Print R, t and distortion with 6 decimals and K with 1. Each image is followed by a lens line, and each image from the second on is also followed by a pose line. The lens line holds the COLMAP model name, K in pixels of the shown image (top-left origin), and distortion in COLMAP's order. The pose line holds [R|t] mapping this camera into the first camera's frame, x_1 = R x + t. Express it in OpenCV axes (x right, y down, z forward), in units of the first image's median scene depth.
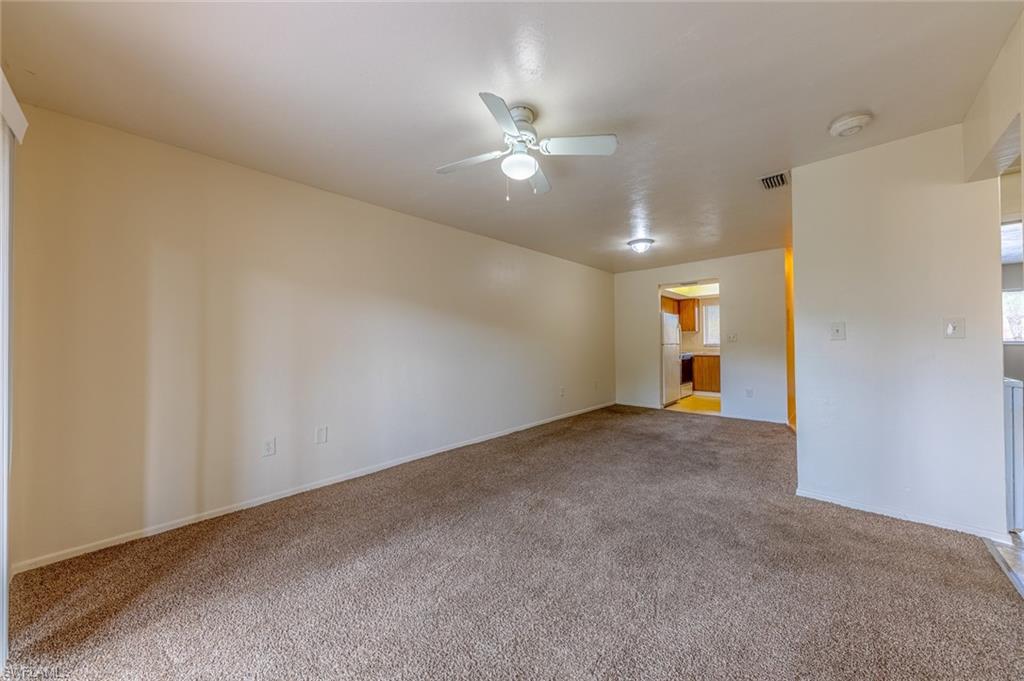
lens RADIAL K [[348.0, 0, 512.0], [0, 348.0, 338.2], [0, 0, 1]] dist [0.000472, 0.000021]
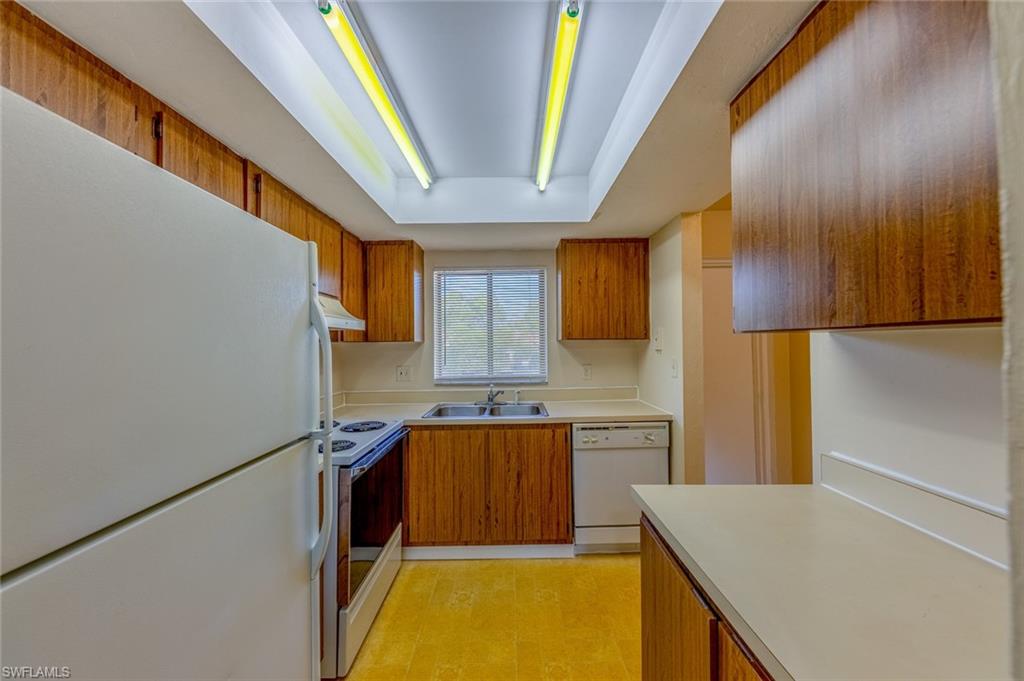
lens RADIAL K [[380.4, 0, 518.4], [0, 380.4, 342.0], [0, 0, 1]] dist [0.000426, 0.000007]
pose [[0.728796, 0.014279, 0.684582, 0.351650], [-0.002945, 0.999839, -0.017720, -0.014025], [-0.684724, 0.010898, 0.728721, 0.666397]]
